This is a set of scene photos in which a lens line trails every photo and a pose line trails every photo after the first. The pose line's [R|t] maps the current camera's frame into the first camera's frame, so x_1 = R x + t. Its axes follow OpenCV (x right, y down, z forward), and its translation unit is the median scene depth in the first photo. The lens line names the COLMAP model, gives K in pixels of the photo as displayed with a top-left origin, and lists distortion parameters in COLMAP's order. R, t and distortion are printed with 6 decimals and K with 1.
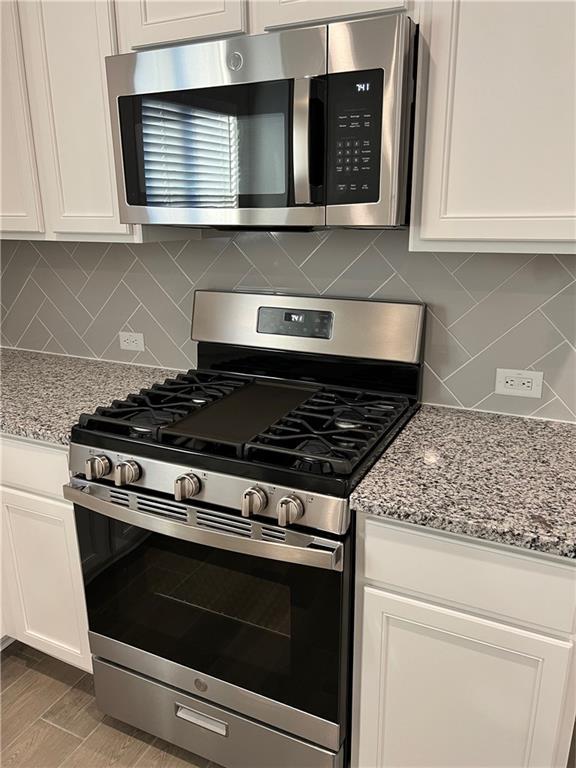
lens RADIAL K [[577.6, 0, 290.3], [0, 577.6, 381.7], [0, 0, 1]] dist [-0.002495, -0.007874]
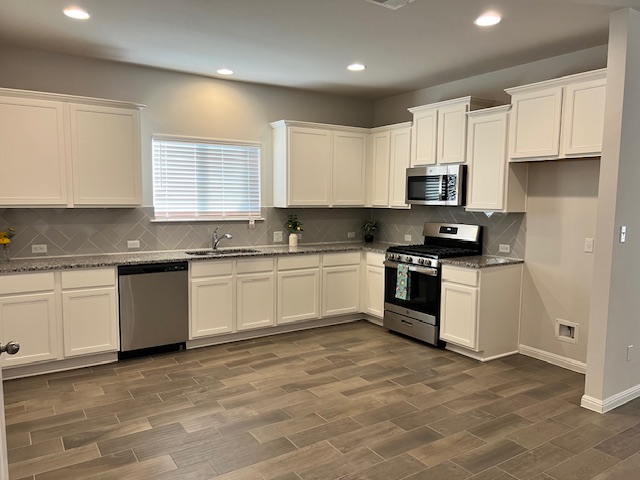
lens RADIAL K [[477.9, 0, 316.7], [0, 477.9, 238.7], [0, 0, 1]] dist [0.068023, -0.082845]
pose [[0.849913, 0.060140, -0.523480, 1.037032], [-0.168397, 0.972367, -0.161695, 0.672009], [0.499290, 0.225579, 0.836555, -2.263963]]
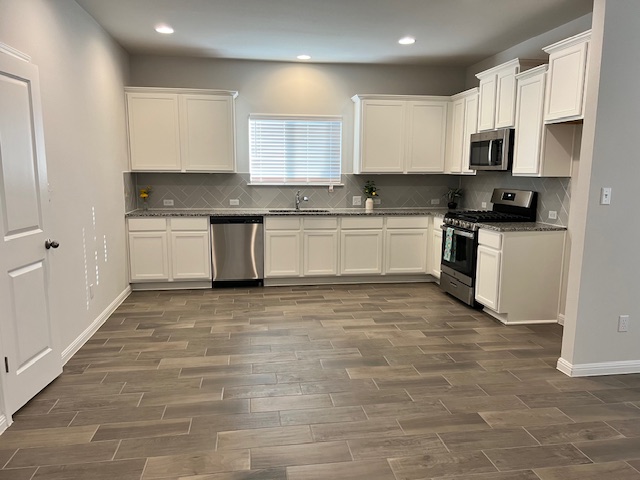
lens RADIAL K [[477.9, 0, 323.2], [0, 477.9, 243.1], [0, 0, 1]] dist [0.068023, -0.082845]
pose [[0.556317, 0.134476, -0.820017, 2.178590], [-0.252022, 0.967643, -0.012292, 0.589307], [0.791831, 0.213501, 0.572208, -1.847573]]
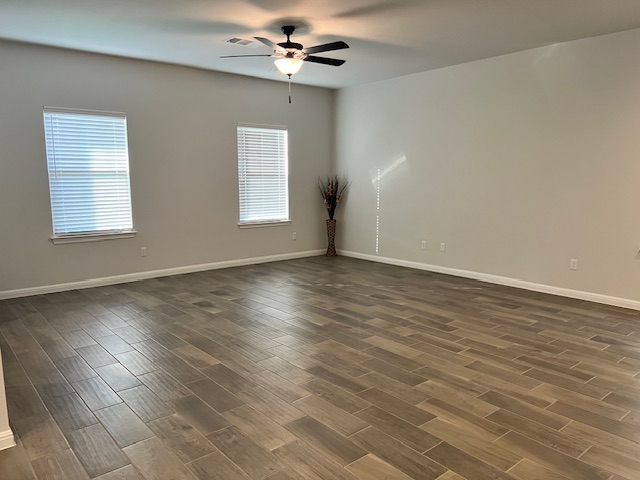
lens RADIAL K [[477.9, 0, 321.1], [0, 477.9, 244.7], [0, 0, 1]] dist [0.068023, -0.082845]
pose [[0.420241, -0.126966, 0.898486, 0.080440], [0.261583, 0.965079, 0.014028, 0.468168], [-0.868891, 0.229133, 0.438777, -1.266828]]
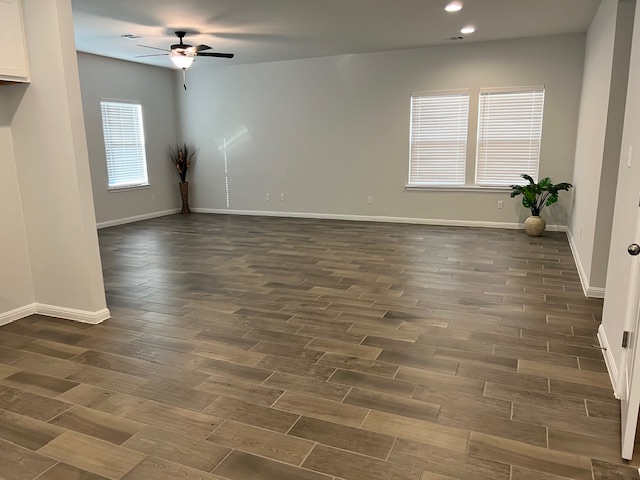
lens RADIAL K [[477.9, 0, 324.5], [0, 477.9, 242.4], [0, 0, 1]] dist [0.068023, -0.082845]
pose [[-0.032839, -0.202736, 0.978683, -1.500603], [0.304809, 0.930530, 0.202989, 0.318472], [-0.951847, 0.304977, 0.031238, -0.797223]]
